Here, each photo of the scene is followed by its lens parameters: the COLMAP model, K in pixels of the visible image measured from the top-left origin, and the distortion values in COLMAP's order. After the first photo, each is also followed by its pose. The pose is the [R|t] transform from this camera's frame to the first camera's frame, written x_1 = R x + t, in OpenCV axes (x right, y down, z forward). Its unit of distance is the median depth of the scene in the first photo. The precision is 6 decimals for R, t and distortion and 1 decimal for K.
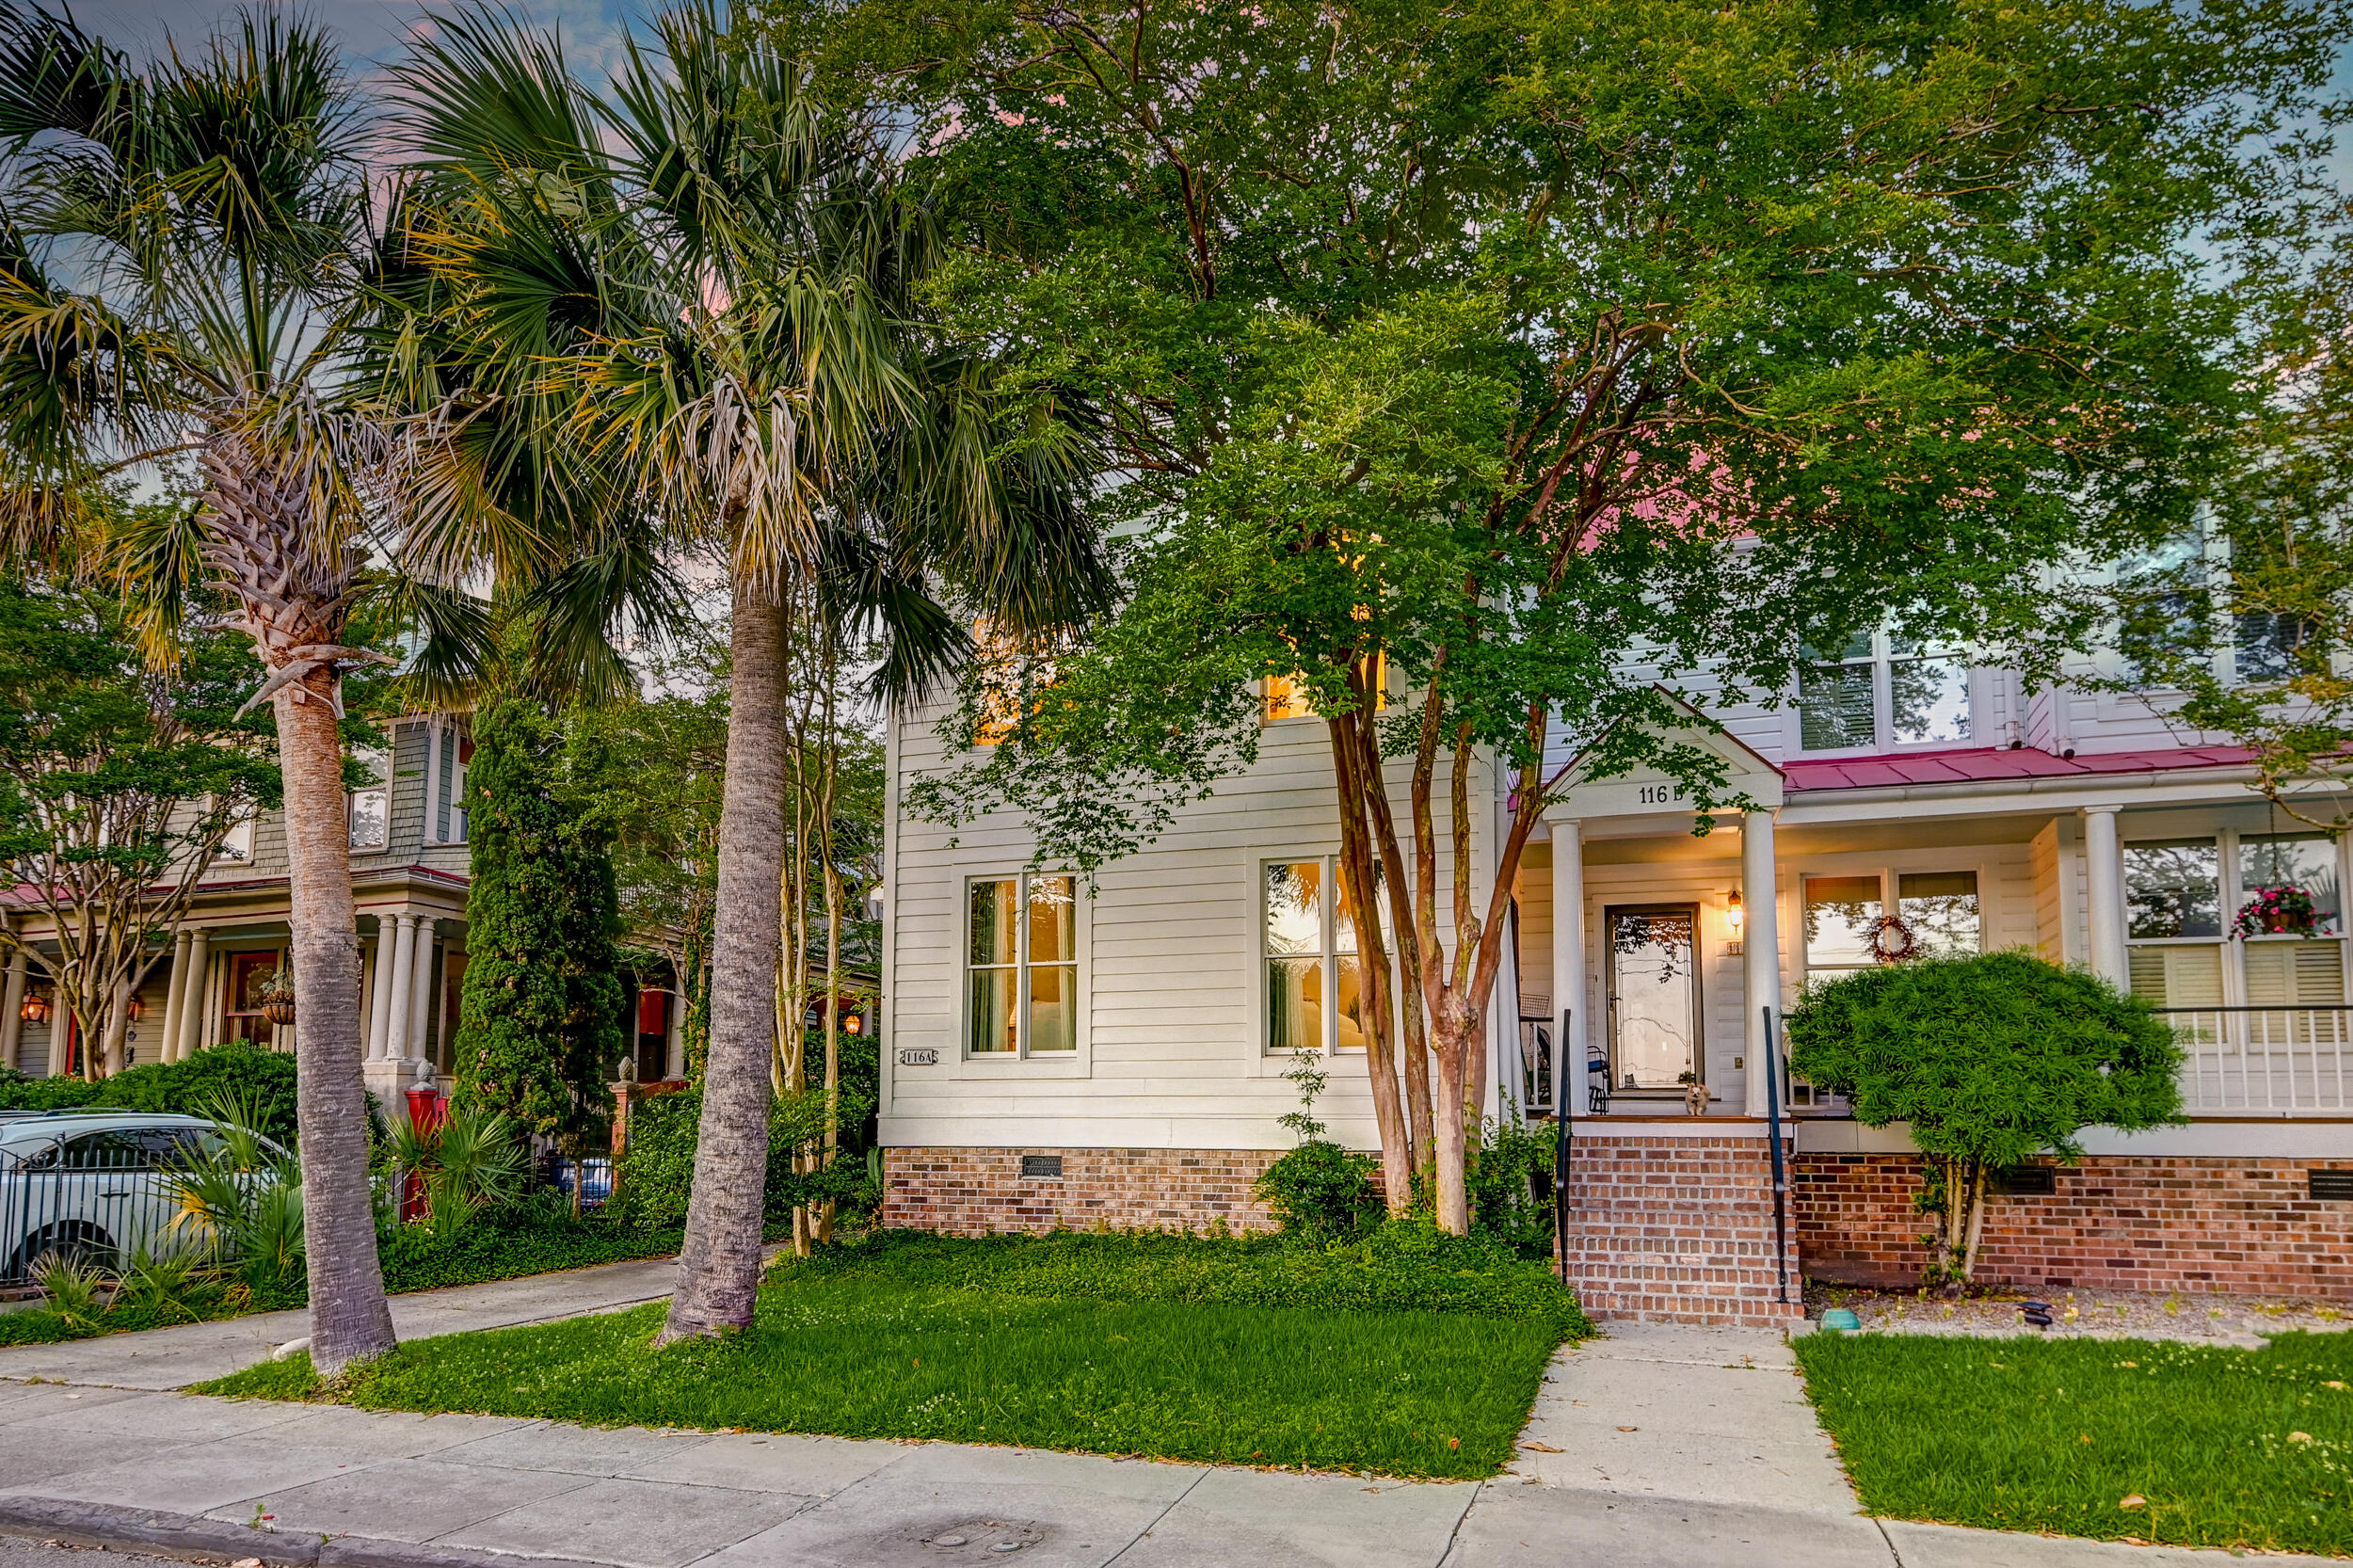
lens RADIAL K [[1431.3, 0, 1176.6], [0, 1431.3, 823.1], [0, 0, 1]] dist [0.015582, -0.004164]
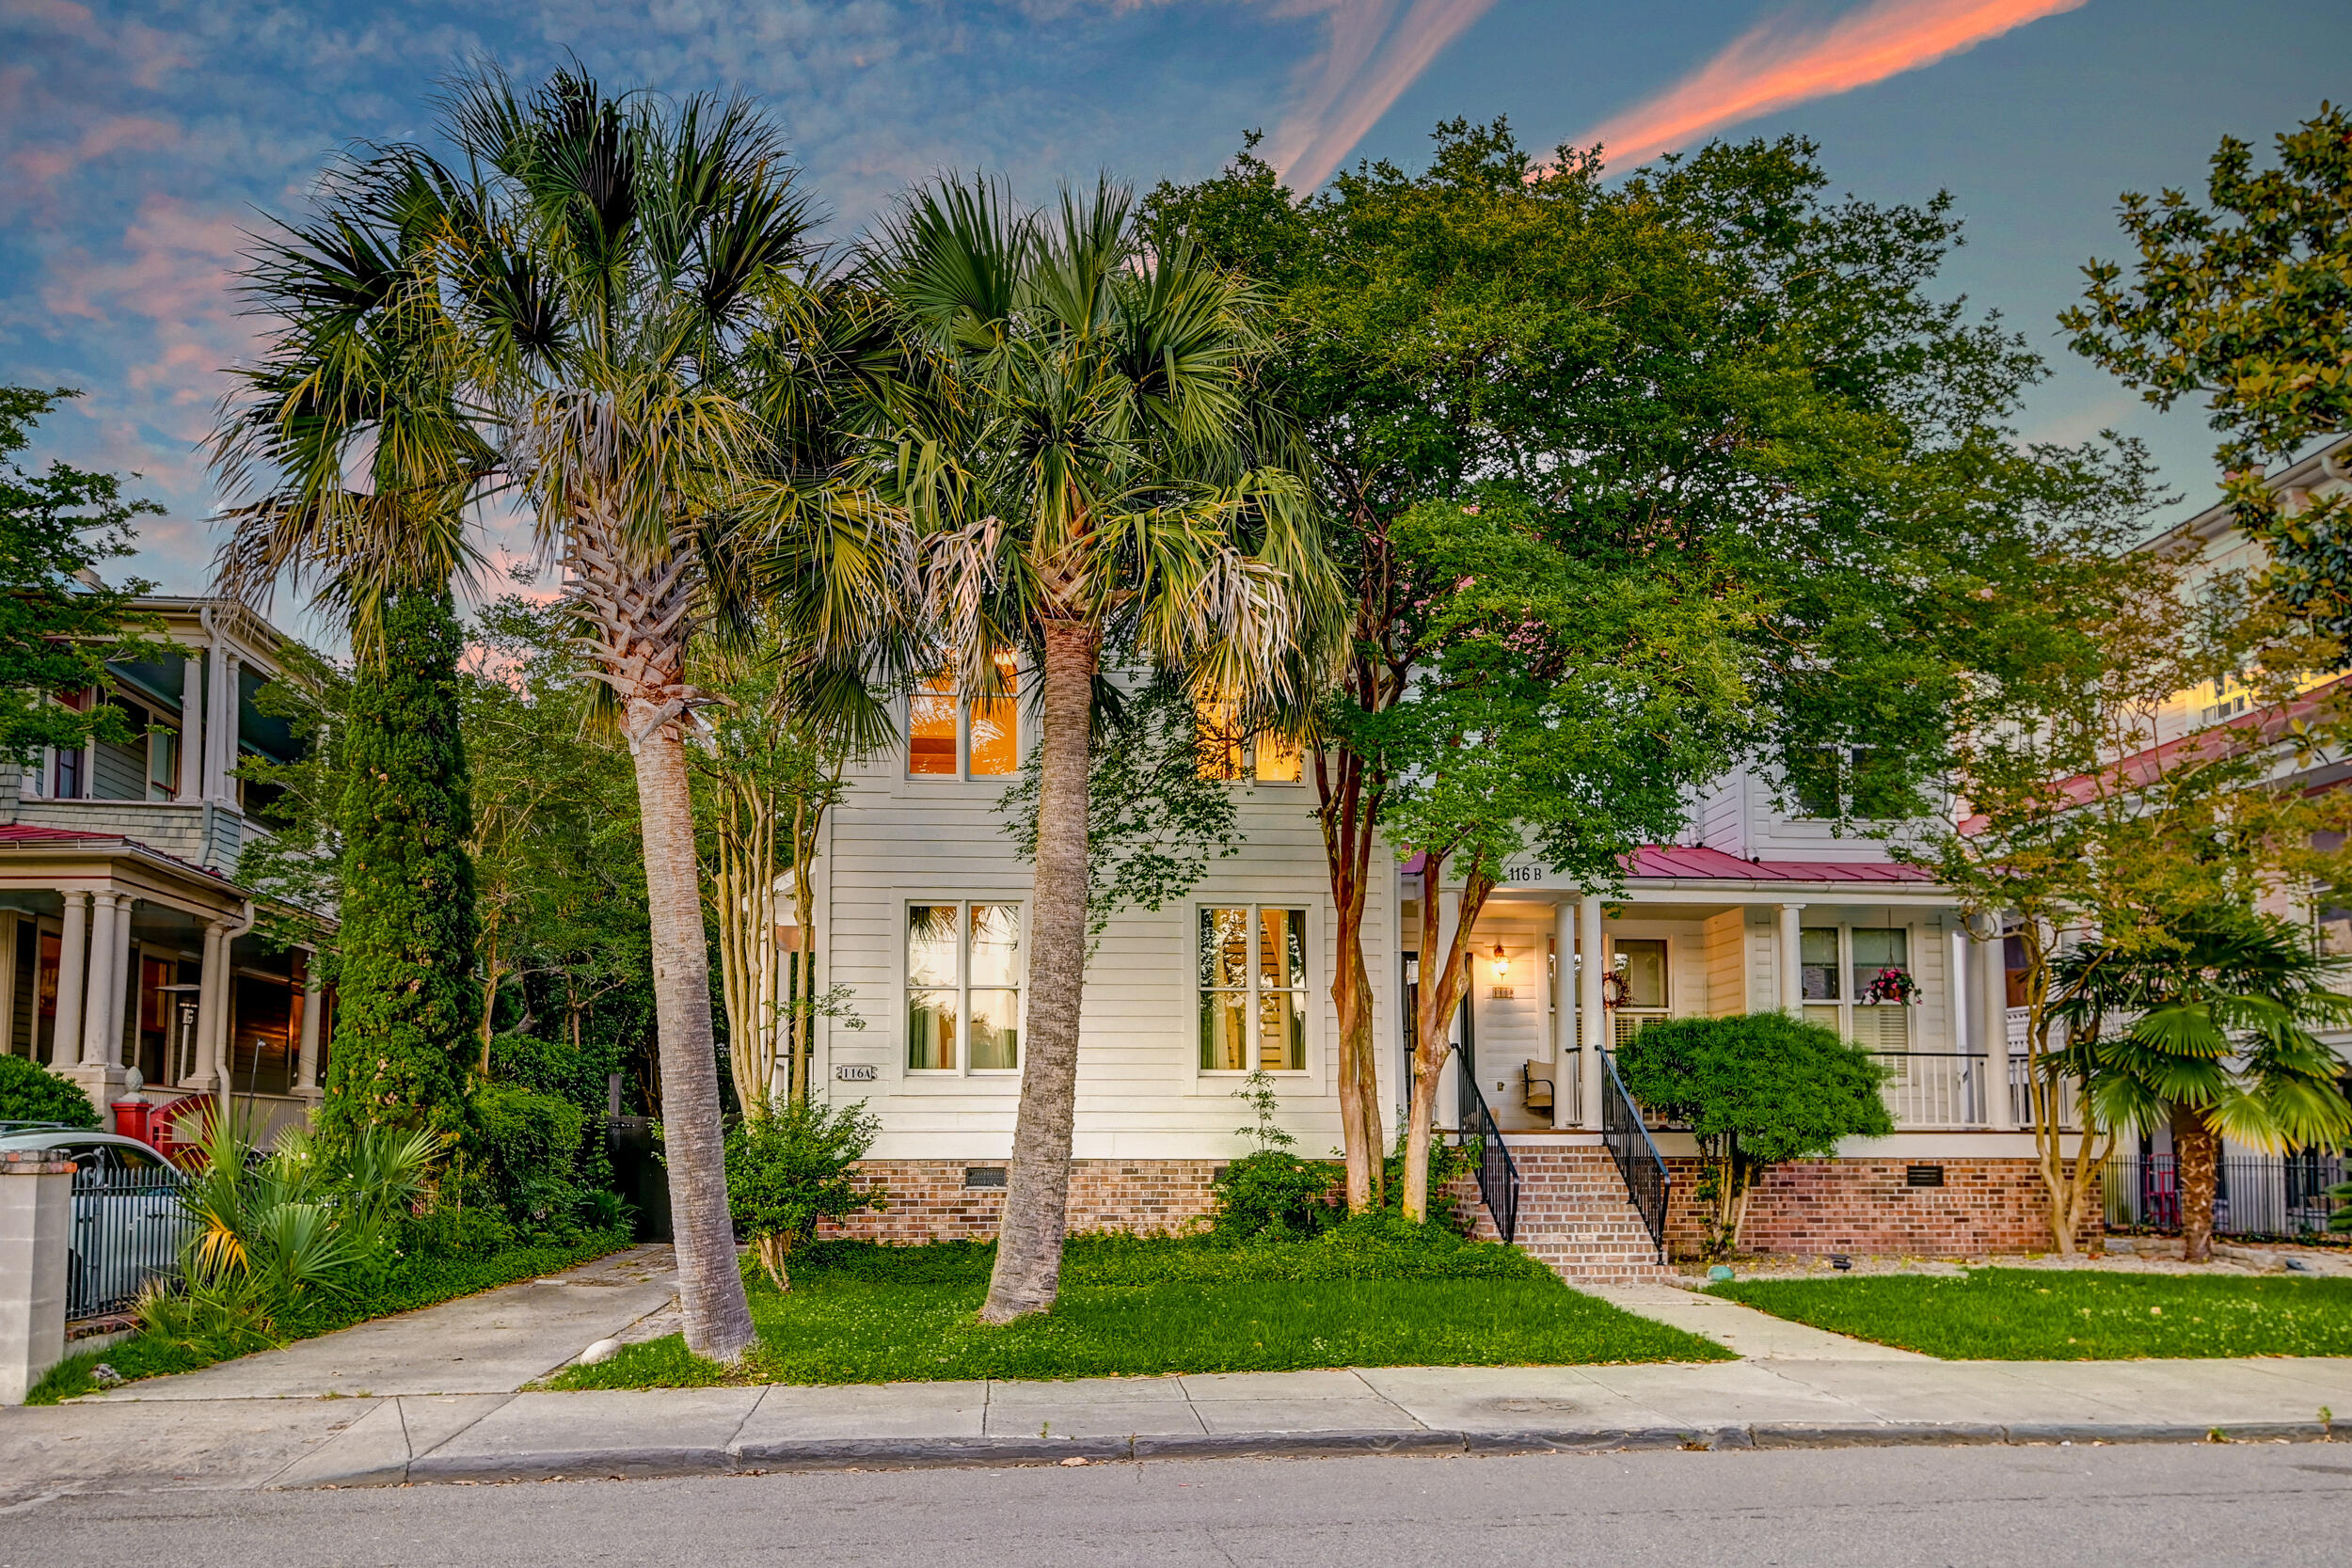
lens RADIAL K [[1676.4, 0, 1093.5], [0, 1676.4, 788.4], [0, 0, 1]] dist [0.031482, -0.030194]
pose [[0.910622, 0.081938, 0.405035, -0.650549], [-0.081111, 0.996519, -0.019236, -0.038169], [-0.405202, -0.015336, 0.914099, -0.207043]]
